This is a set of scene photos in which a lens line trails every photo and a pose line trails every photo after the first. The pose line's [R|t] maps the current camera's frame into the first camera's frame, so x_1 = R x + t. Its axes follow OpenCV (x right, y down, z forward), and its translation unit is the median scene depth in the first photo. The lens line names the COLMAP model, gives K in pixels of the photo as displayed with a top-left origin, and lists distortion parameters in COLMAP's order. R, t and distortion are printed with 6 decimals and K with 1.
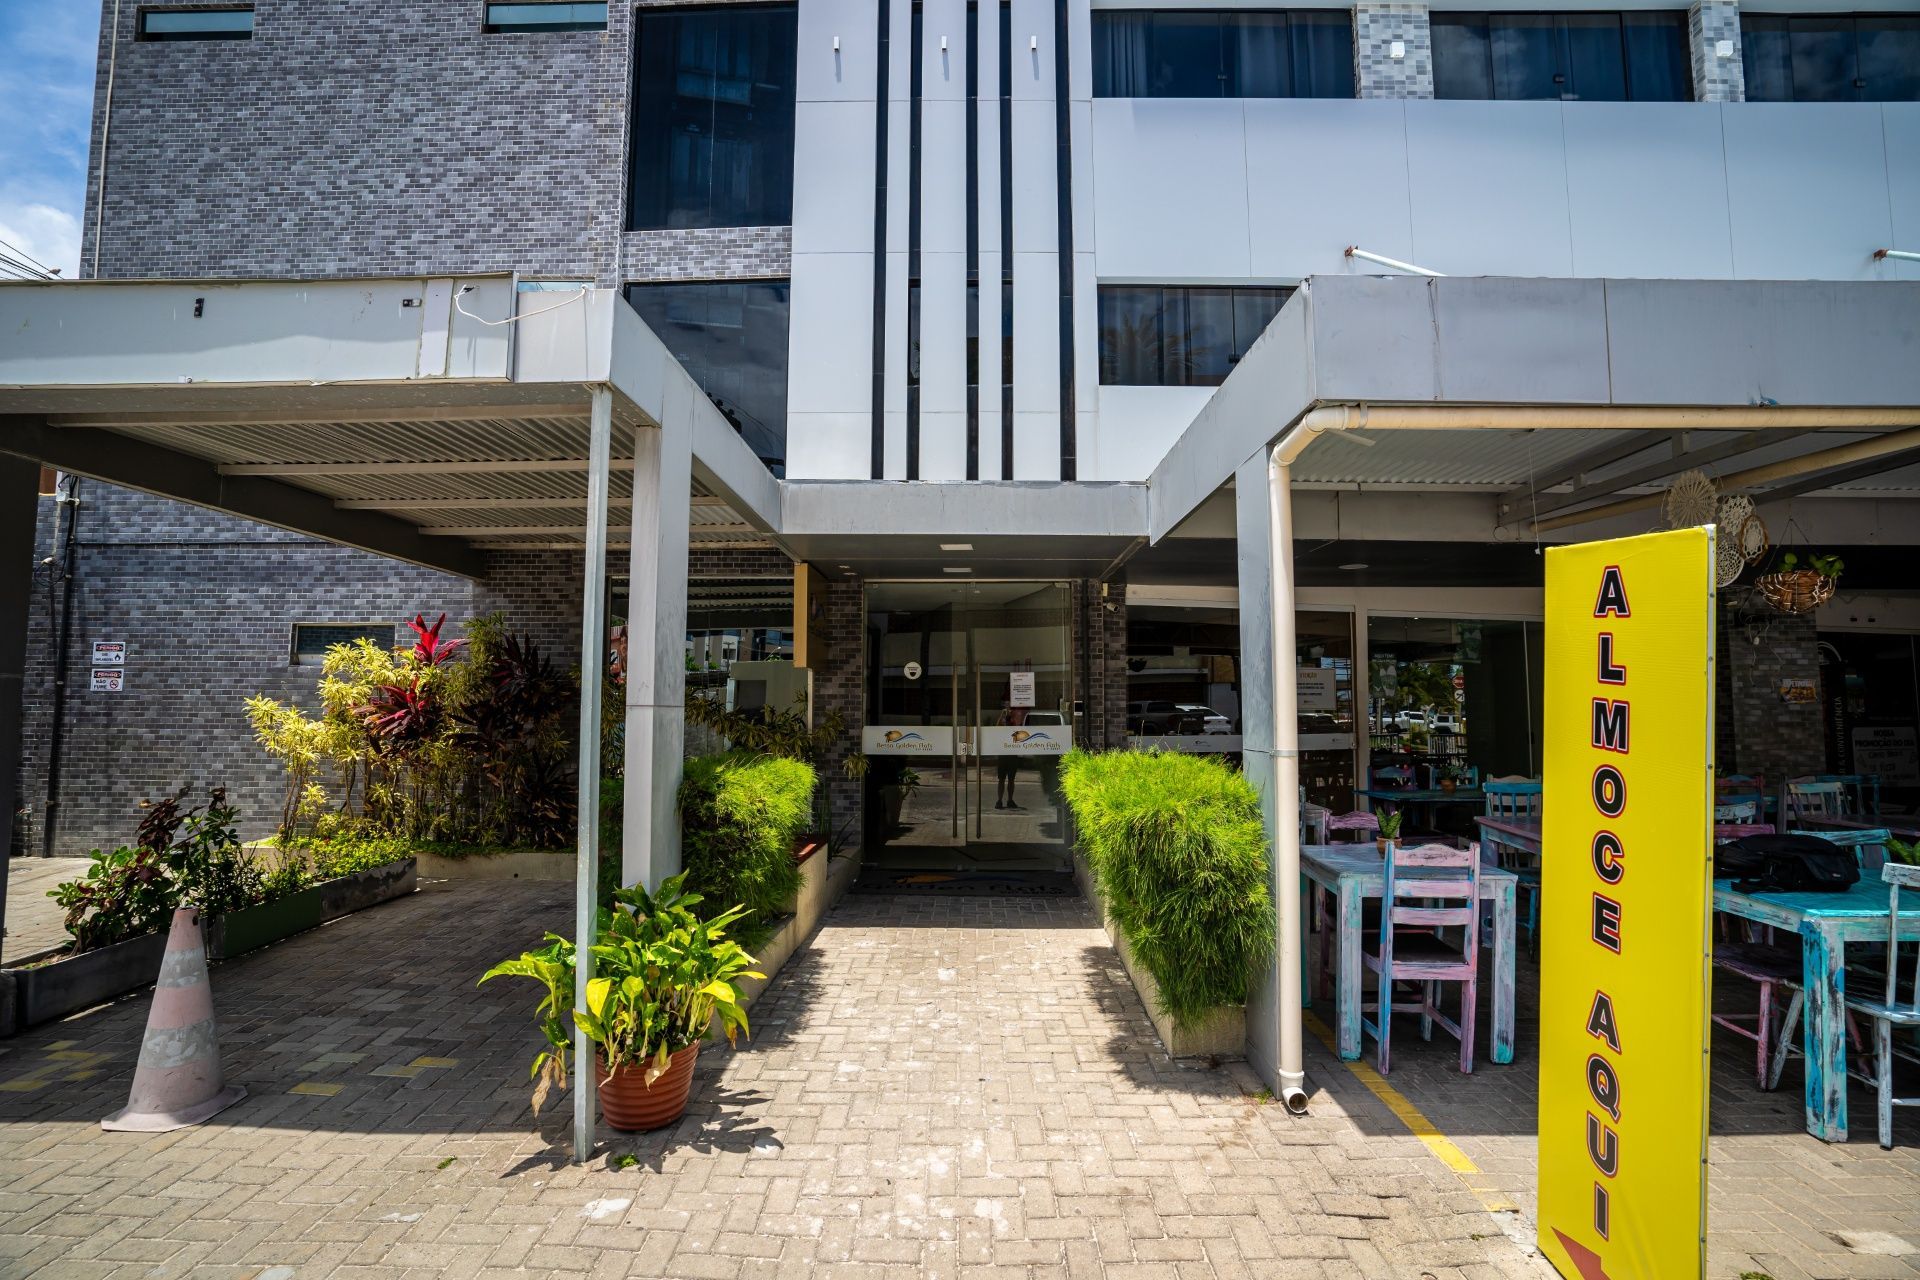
lens RADIAL K [[939.6, 0, 960.0], [0, 939.6, 640.0], [0, 0, 1]] dist [-0.082868, 0.038830]
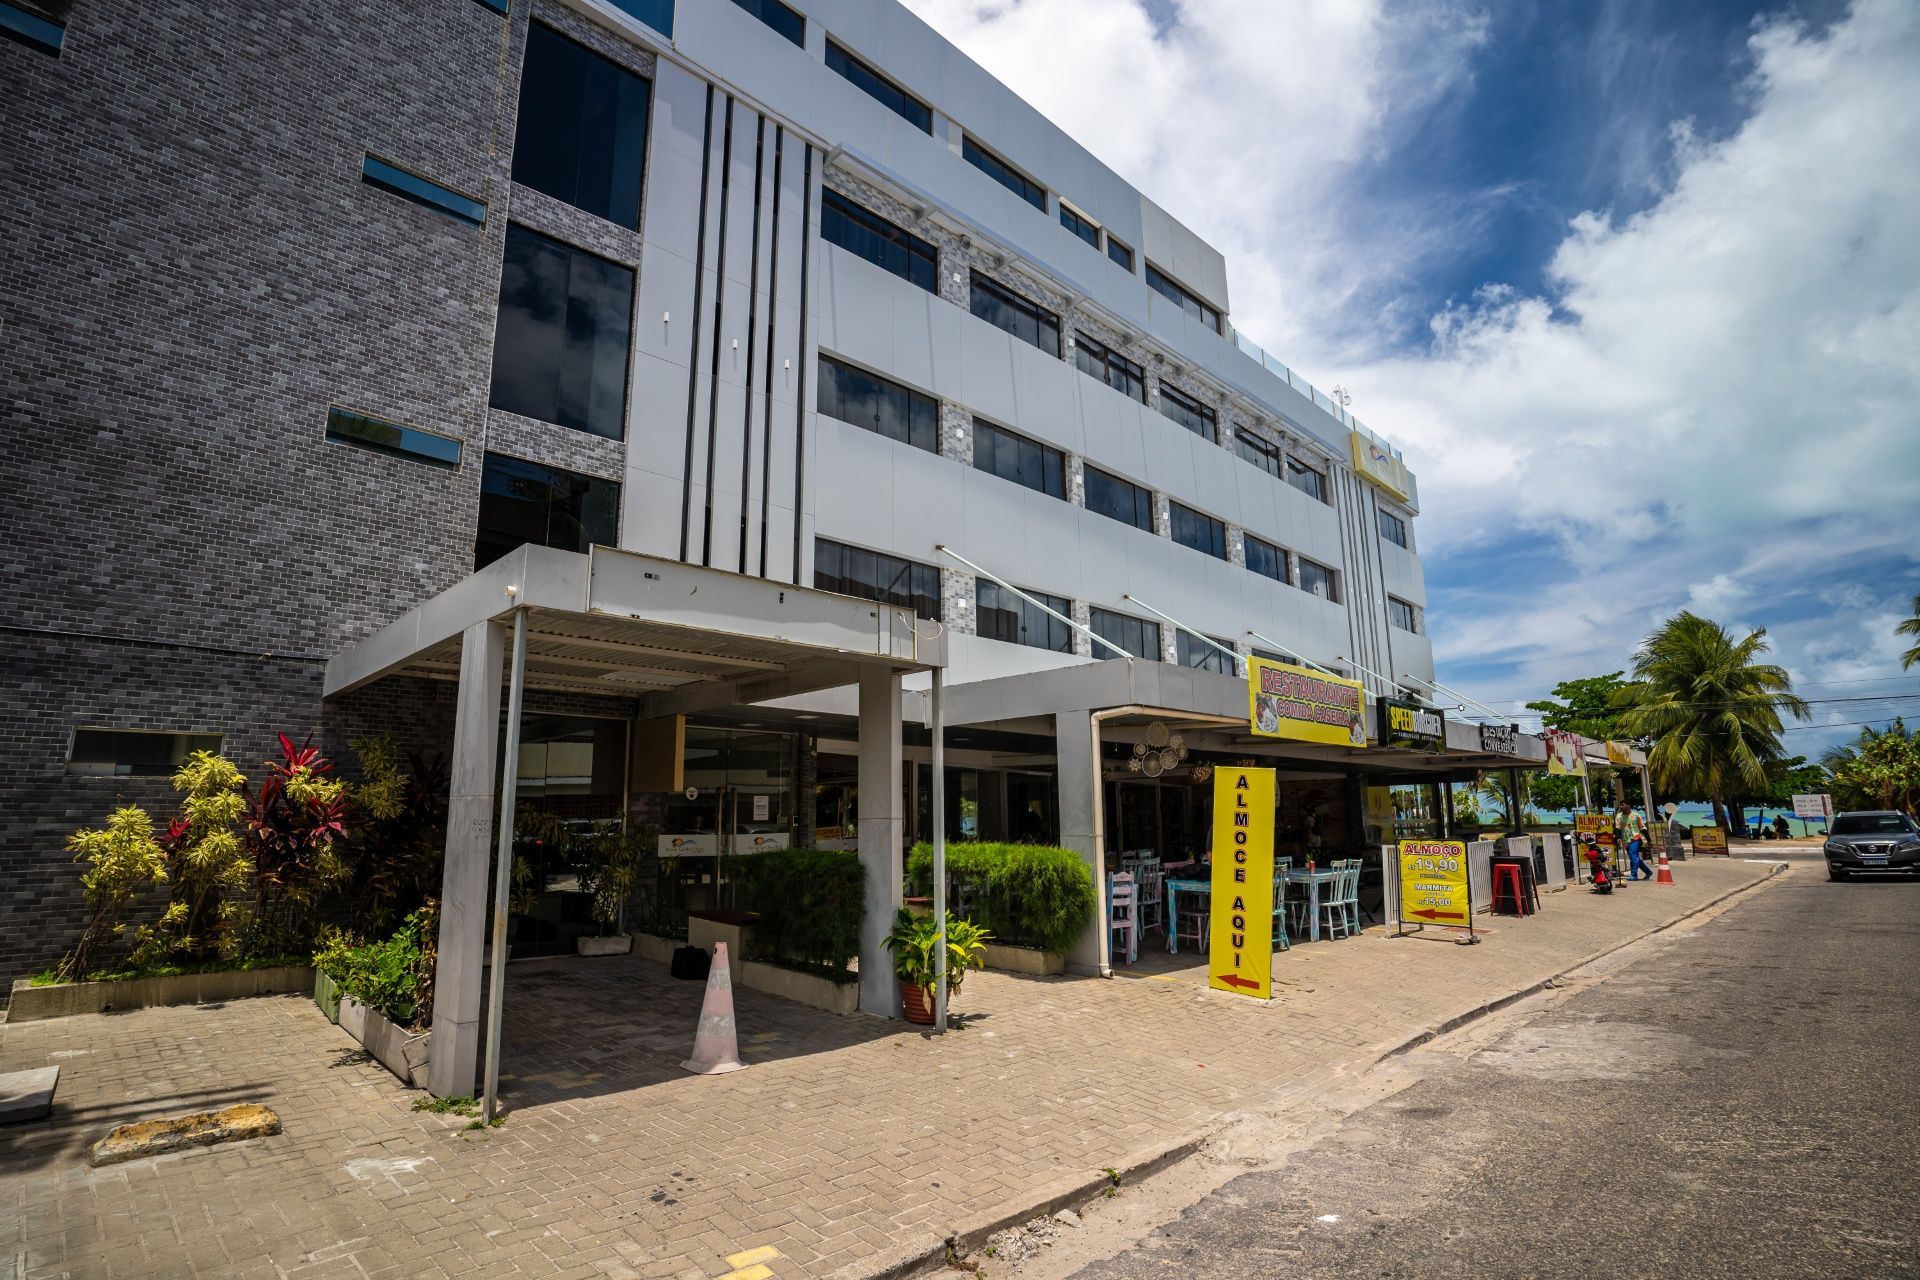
lens RADIAL K [[939.6, 0, 960.0], [0, 939.6, 640.0], [0, 0, 1]] dist [-0.082868, 0.038830]
pose [[0.697947, 0.127193, 0.704764, -0.757231], [-0.039377, 0.989429, -0.139571, -0.013994], [-0.715066, 0.069662, 0.695577, -0.225064]]
